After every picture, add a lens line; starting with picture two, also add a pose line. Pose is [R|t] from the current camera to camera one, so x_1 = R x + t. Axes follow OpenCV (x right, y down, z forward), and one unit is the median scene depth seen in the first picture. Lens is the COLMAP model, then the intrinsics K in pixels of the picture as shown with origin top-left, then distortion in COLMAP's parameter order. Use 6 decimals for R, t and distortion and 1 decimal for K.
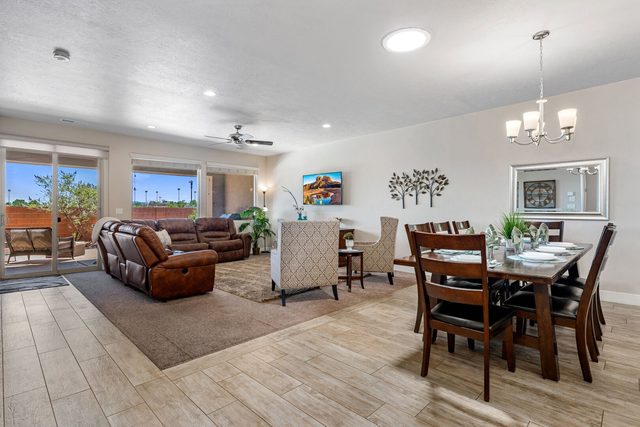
lens RADIAL K [[312.8, 0, 316.5], [0, 312.8, 212.7], [0, 0, 1]] dist [-0.000902, -0.000290]
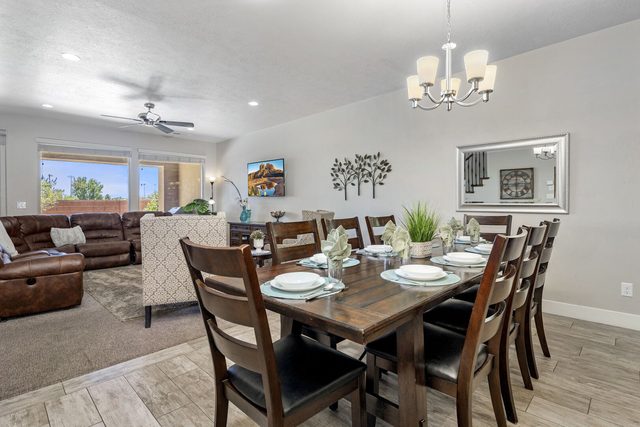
lens RADIAL K [[314.1, 0, 321.2], [0, 314.1, 203.9], [0, 0, 1]] dist [-0.000571, -0.000281]
pose [[0.999954, -0.005270, 0.007973, 0.192622], [0.005300, 0.999979, -0.003651, -0.000543], [-0.007954, 0.003693, 0.999962, 0.134657]]
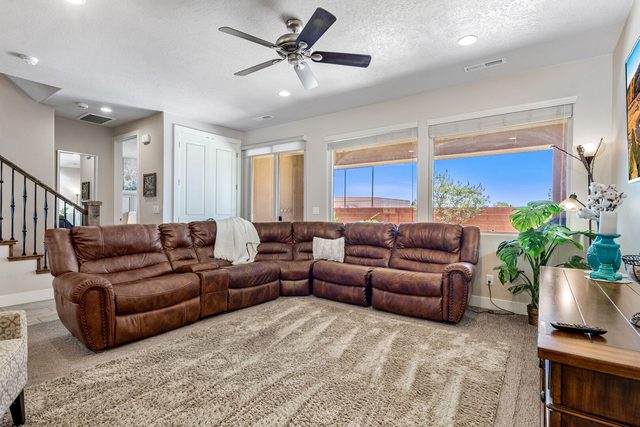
lens RADIAL K [[312.8, 0, 316.5], [0, 312.8, 212.7], [0, 0, 1]] dist [-0.000902, -0.000290]
pose [[0.150505, 0.000034, -0.988609, 0.188906], [-0.011705, 0.999930, -0.001748, 0.002701], [0.988540, 0.011834, 0.150495, 0.901139]]
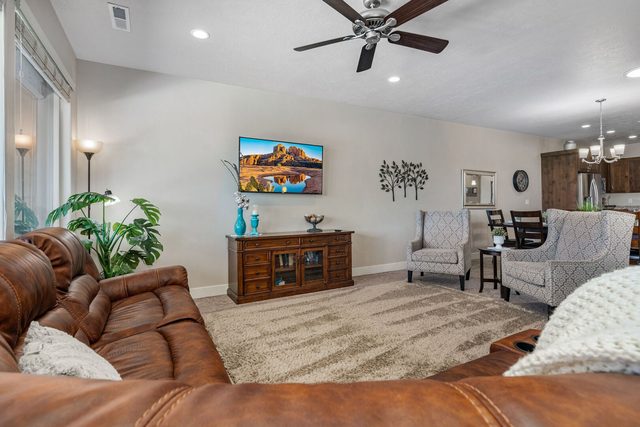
lens RADIAL K [[314.1, 0, 321.2], [0, 314.1, 203.9], [0, 0, 1]] dist [-0.000571, -0.000281]
pose [[0.293040, 0.007777, 0.956069, -0.619282], [0.015453, 0.999798, -0.012869, 0.002689], [-0.955975, 0.018546, 0.292860, 0.881457]]
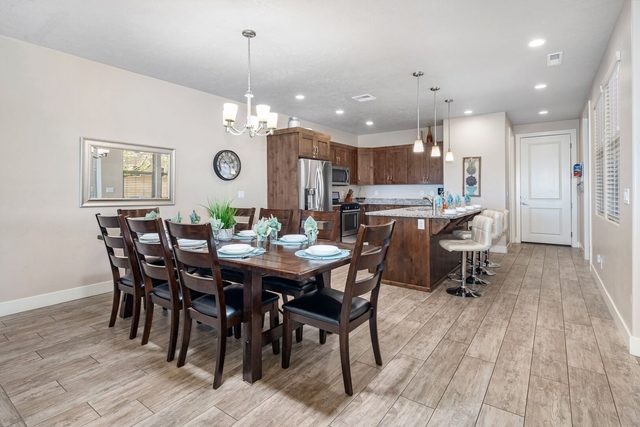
lens RADIAL K [[318.1, 0, 320.3], [0, 318.1, 191.7], [0, 0, 1]] dist [-0.000485, -0.000138]
pose [[-0.150992, 0.008340, 0.988500, -0.171307], [0.007837, 0.999943, -0.007240, -0.007169], [-0.988504, 0.006653, -0.151049, 0.412387]]
